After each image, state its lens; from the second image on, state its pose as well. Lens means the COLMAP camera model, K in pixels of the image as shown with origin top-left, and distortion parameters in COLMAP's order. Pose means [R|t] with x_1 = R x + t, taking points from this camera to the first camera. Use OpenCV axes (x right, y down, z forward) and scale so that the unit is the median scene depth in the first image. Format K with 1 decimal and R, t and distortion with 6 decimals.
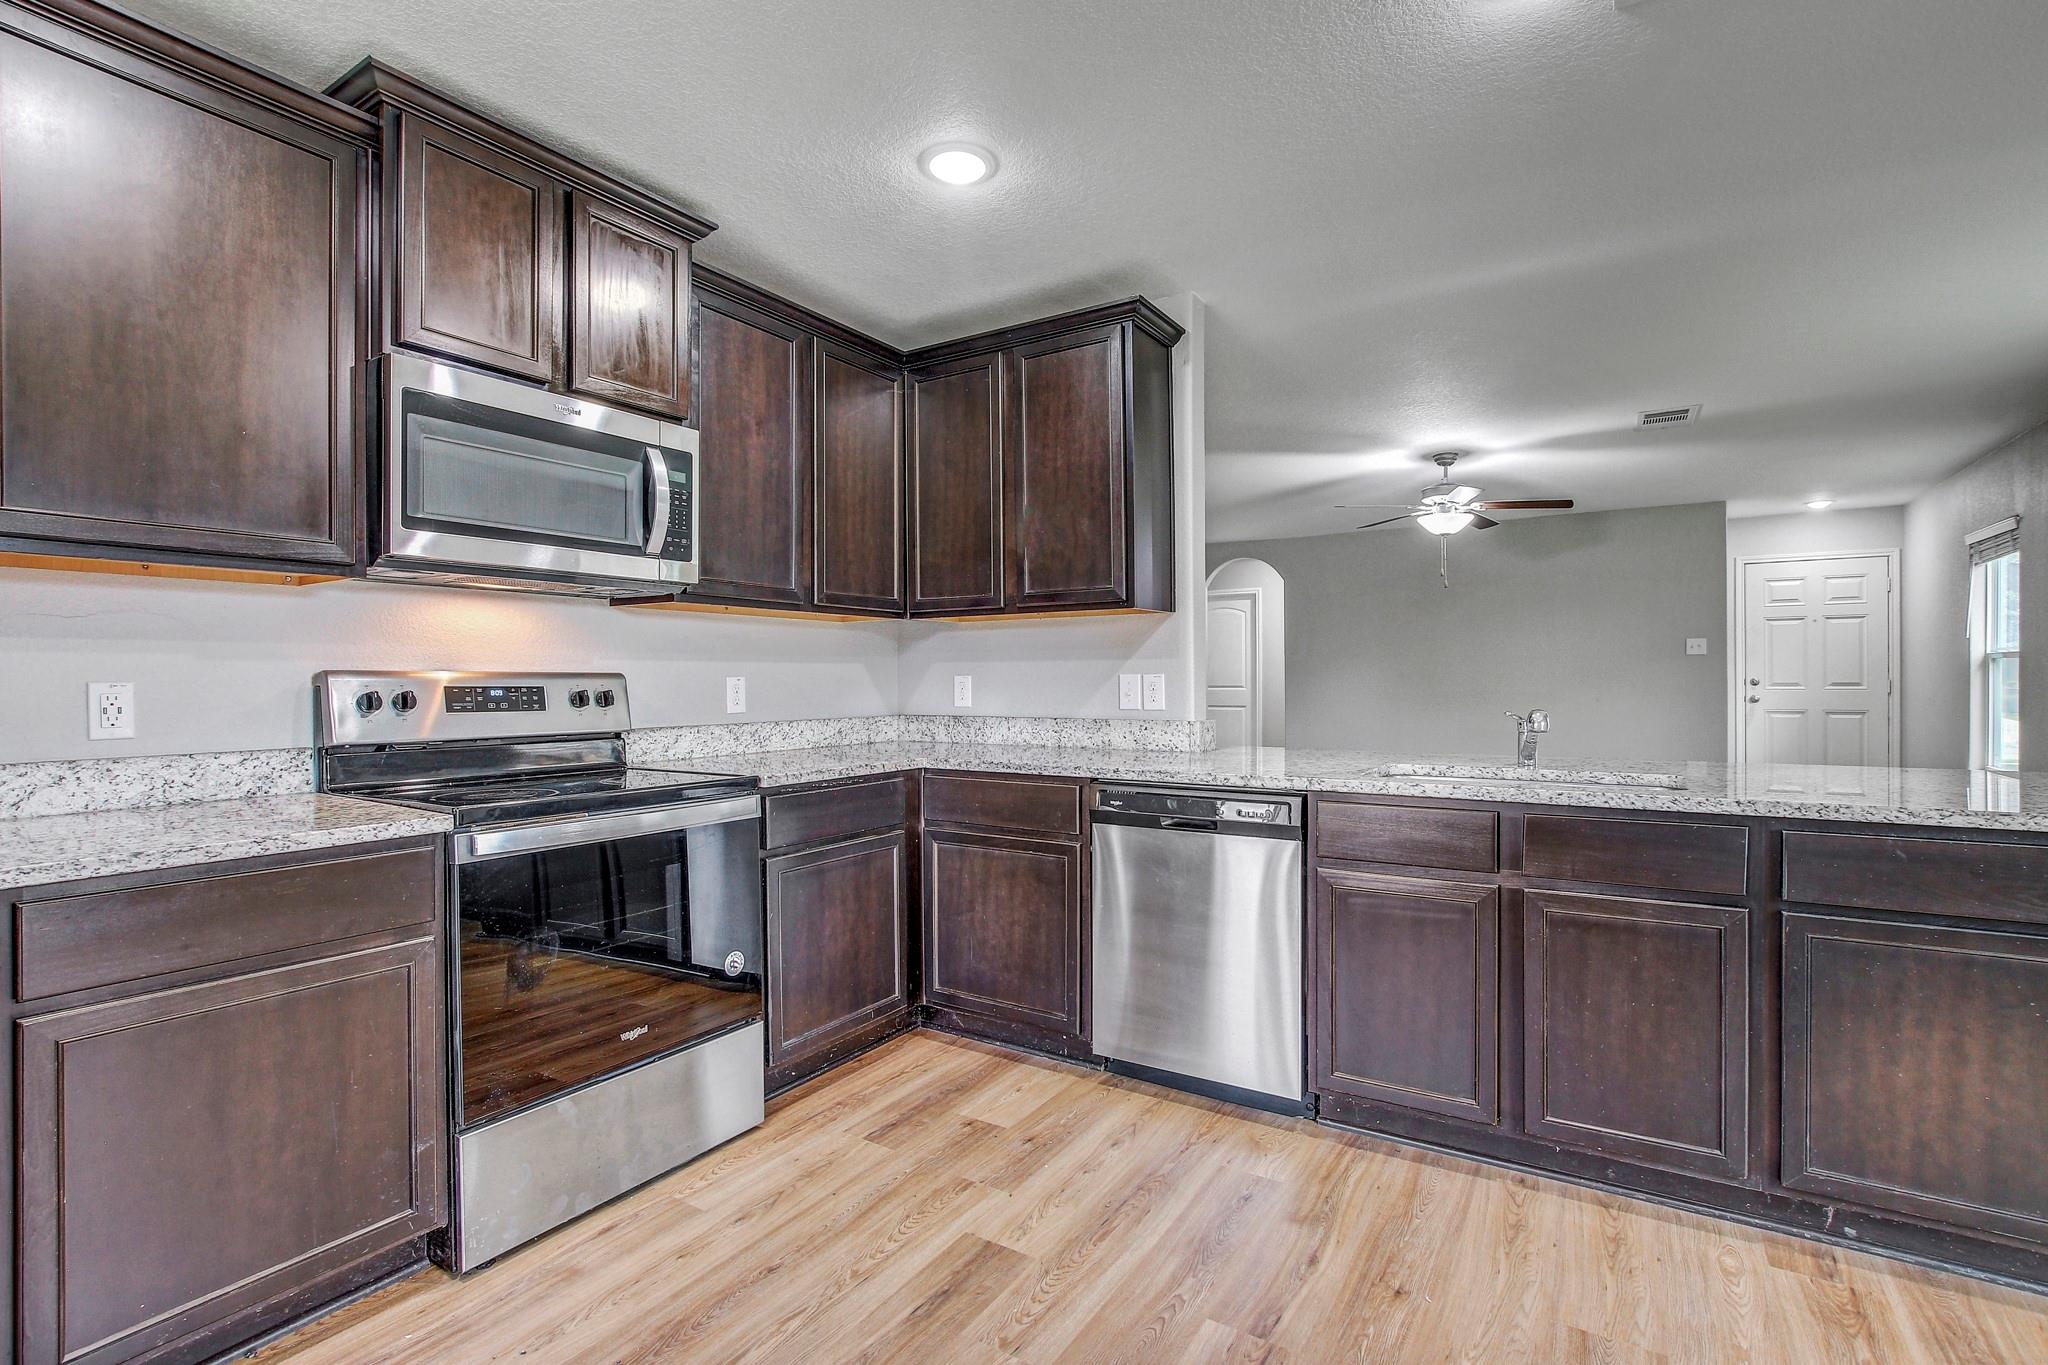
lens RADIAL K [[942.8, 0, 1024.0], [0, 942.8, 682.5], [0, 0, 1]] dist [-0.025243, 0.004931]
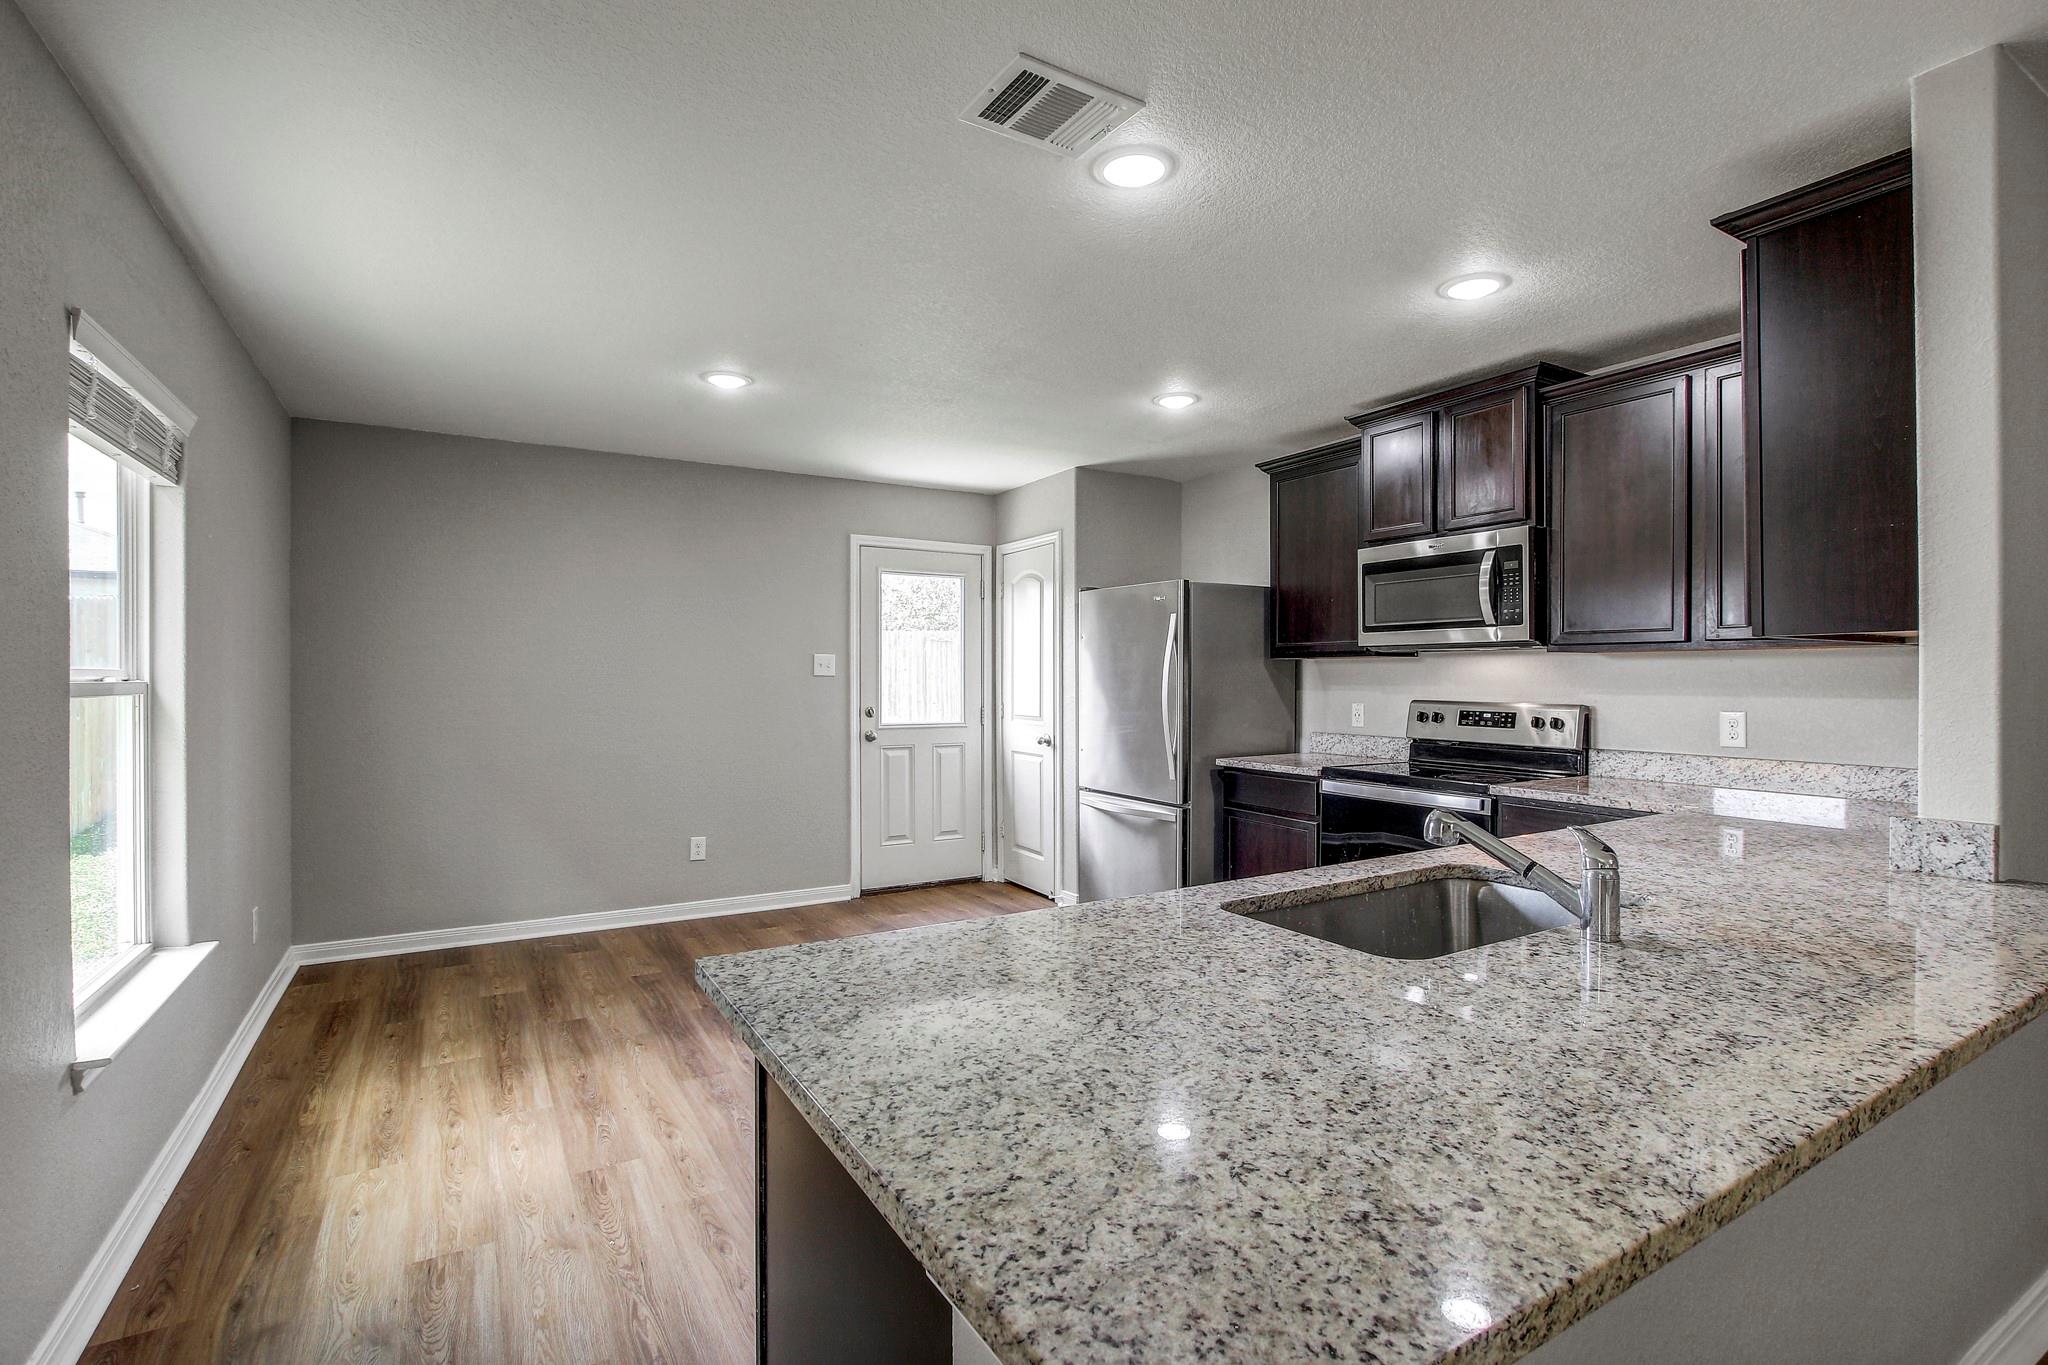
lens RADIAL K [[942.8, 0, 1024.0], [0, 942.8, 682.5], [0, 0, 1]] dist [-0.025243, 0.004931]
pose [[-0.440926, 0.010125, -0.897486, 1.162327], [-0.000276, 0.999935, 0.011417, -0.060226], [0.897543, 0.005282, -0.440895, 0.946721]]
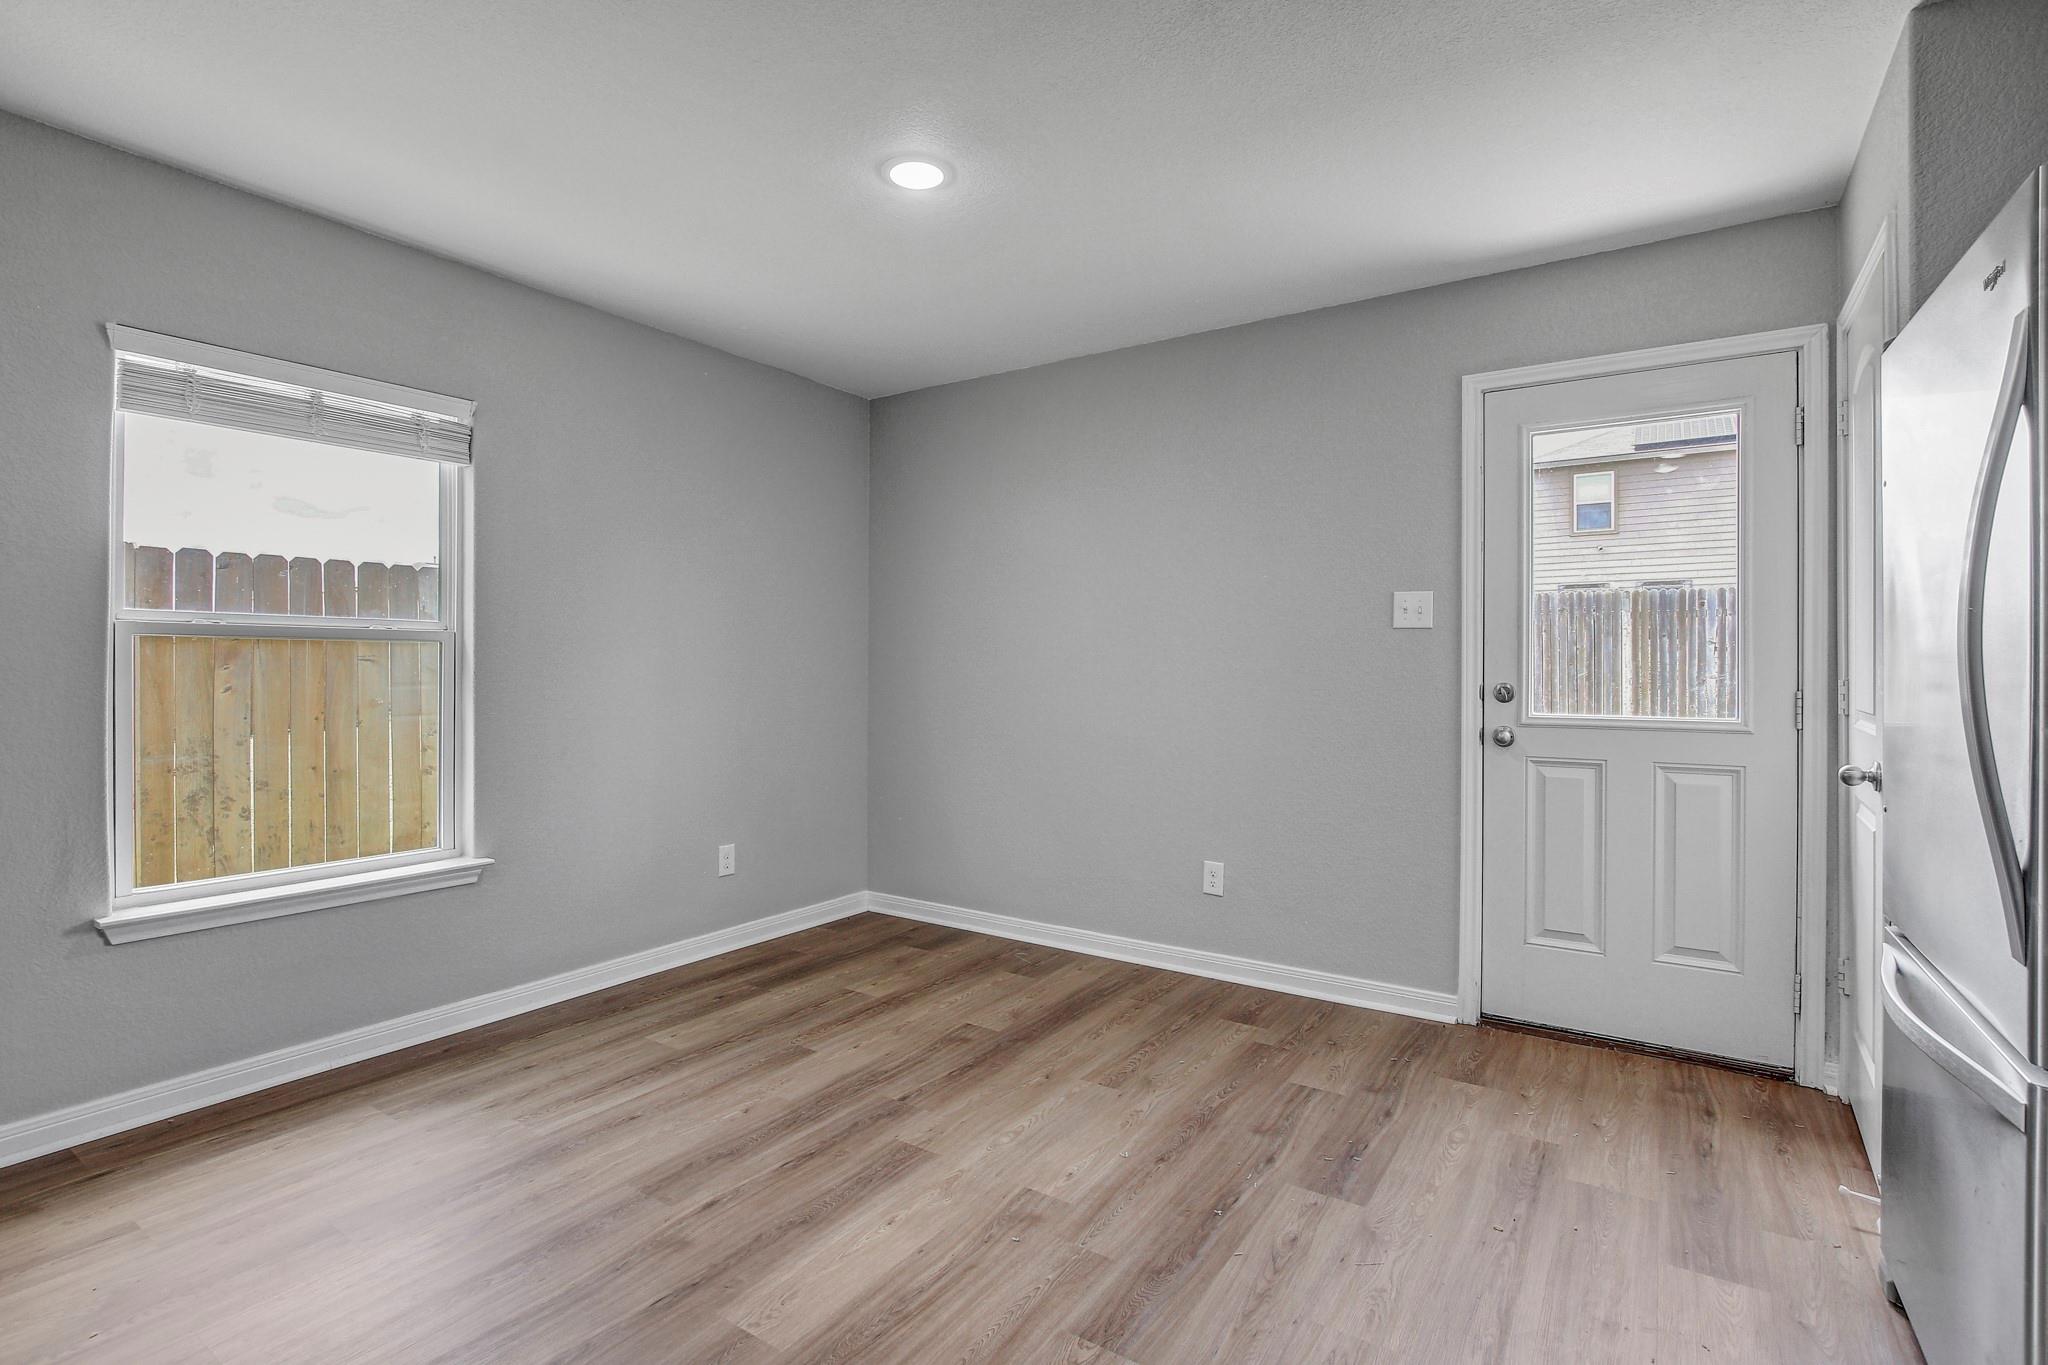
lens RADIAL K [[942.8, 0, 1024.0], [0, 942.8, 682.5], [0, 0, 1]] dist [-0.025243, 0.004931]
pose [[-0.999852, 0.004617, 0.016596, -0.060437], [0.004858, 0.999883, 0.014517, 0.000038], [-0.016527, 0.014595, -0.999757, 0.858068]]
